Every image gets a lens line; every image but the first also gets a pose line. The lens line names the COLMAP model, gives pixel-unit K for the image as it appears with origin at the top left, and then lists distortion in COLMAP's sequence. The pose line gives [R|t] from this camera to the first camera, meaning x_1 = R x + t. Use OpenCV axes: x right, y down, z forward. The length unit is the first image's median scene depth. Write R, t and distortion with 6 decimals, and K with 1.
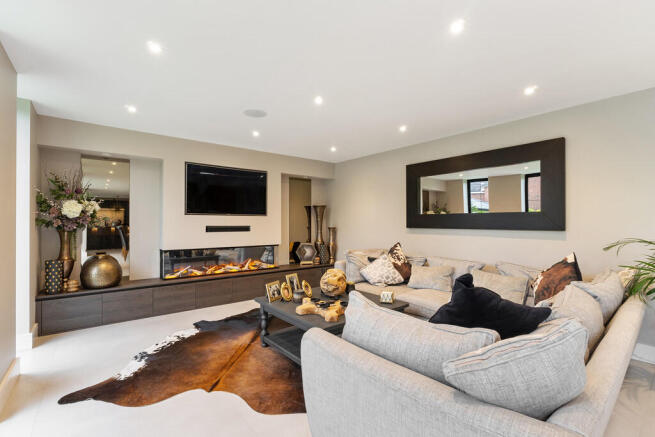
lens RADIAL K [[287.5, 0, 327.5], [0, 287.5, 218.5], [0, 0, 1]] dist [-0.002256, -0.000265]
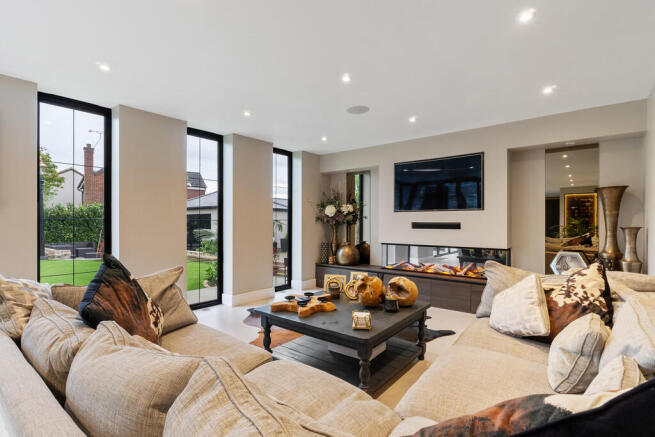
lens RADIAL K [[322.4, 0, 327.5], [0, 322.4, 218.5], [0, 0, 1]] dist [0.001498, 0.000108]
pose [[0.231678, -0.007840, -0.972761, 0.607036], [0.017101, 0.999846, -0.003986, 0.011553], [0.972642, -0.015711, 0.231776, 0.451740]]
